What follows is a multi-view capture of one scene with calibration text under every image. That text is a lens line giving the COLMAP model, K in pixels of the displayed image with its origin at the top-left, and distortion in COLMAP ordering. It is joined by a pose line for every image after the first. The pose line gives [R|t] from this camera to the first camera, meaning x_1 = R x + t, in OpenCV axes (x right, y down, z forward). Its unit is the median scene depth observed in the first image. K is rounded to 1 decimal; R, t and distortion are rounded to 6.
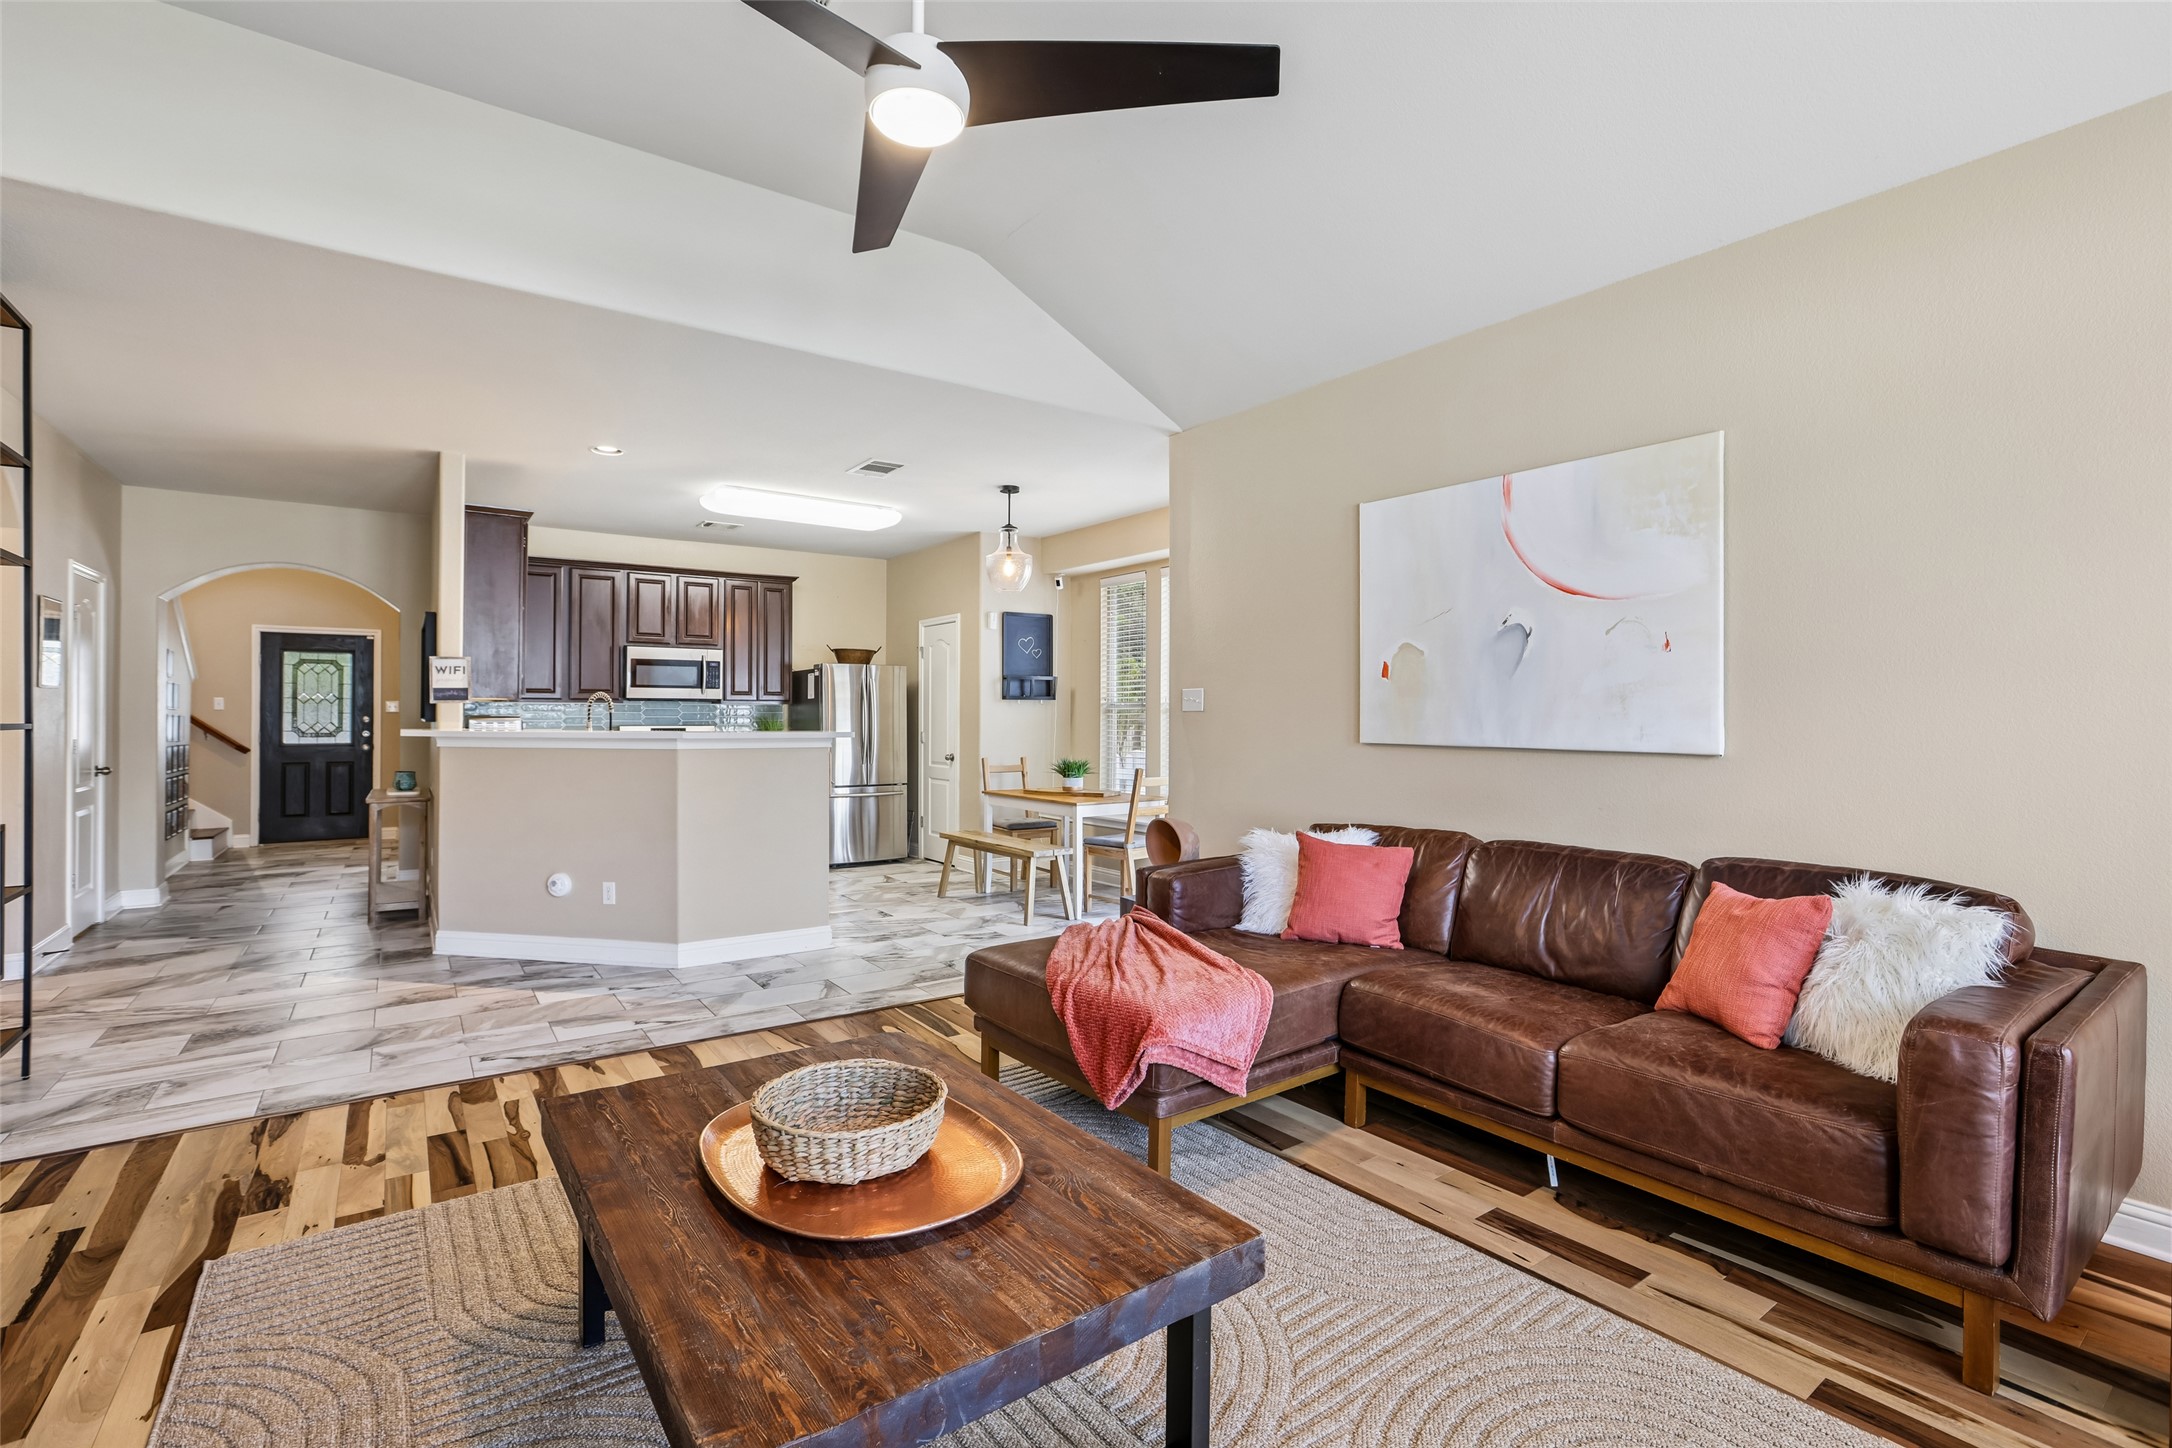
lens RADIAL K [[993.5, 0, 1090.5], [0, 993.5, 713.6], [0, 0, 1]] dist [-0.019004, 0.000615]
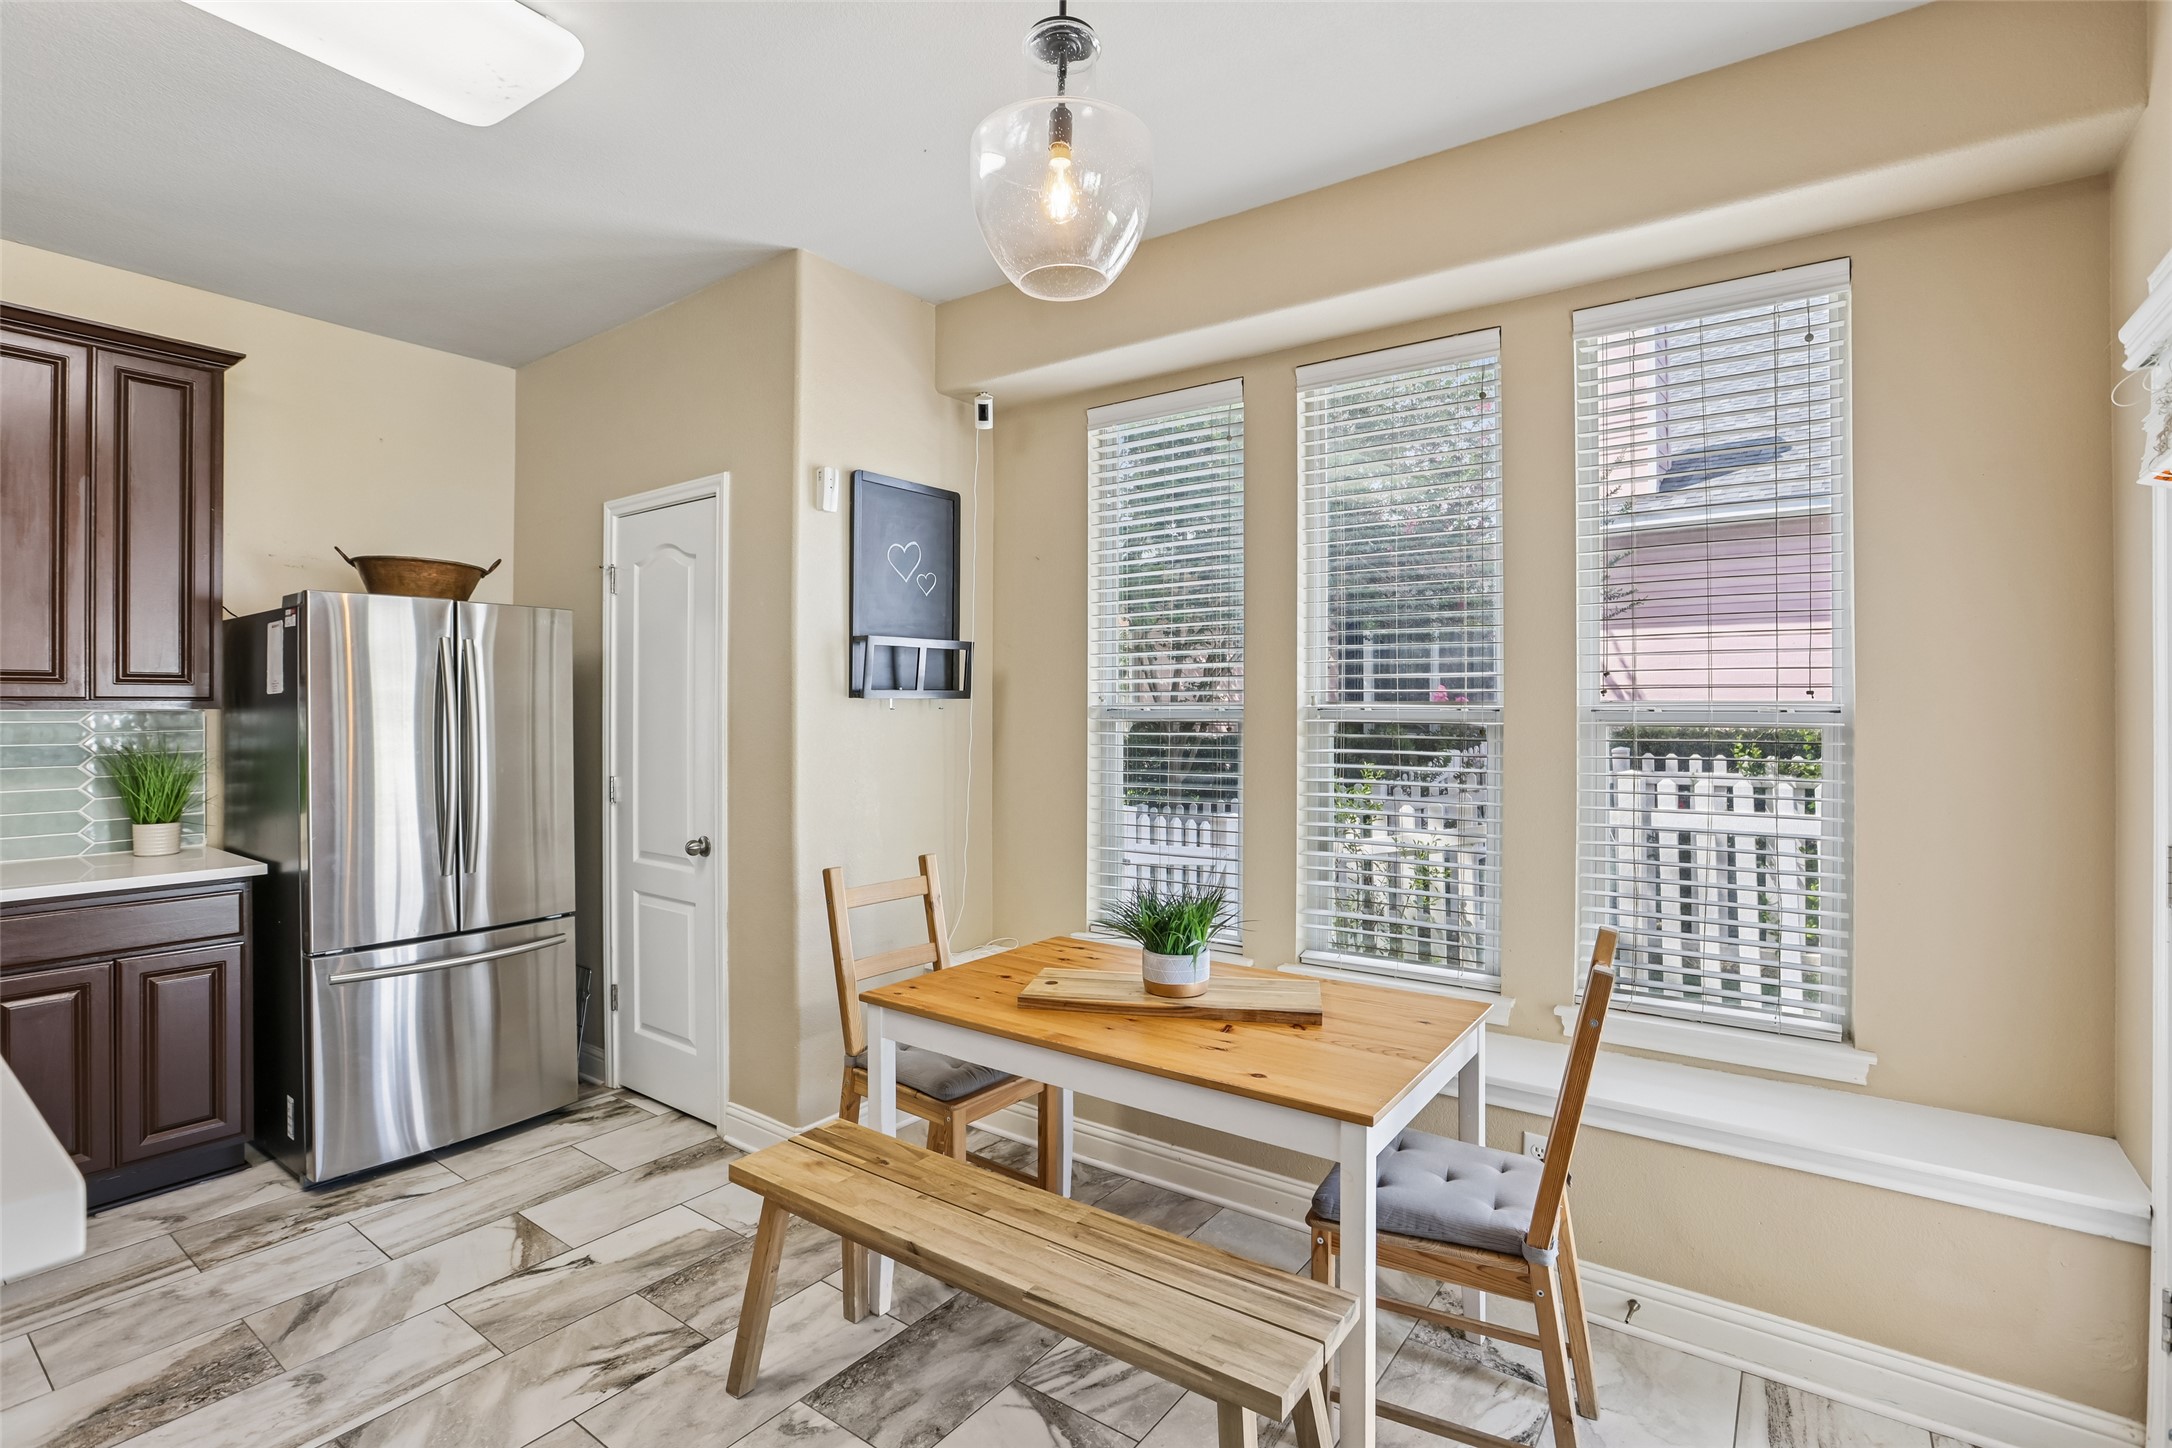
lens RADIAL K [[1014.2, 0, 1090.2], [0, 1014.2, 707.9], [0, 0, 1]] dist [-0.058296, 0.000022]
pose [[0.948025, -0.003796, 0.318173, -0.122198], [0.000903, 0.999957, 0.009242, -0.013556], [-0.318194, -0.008474, 0.947988, 0.585745]]
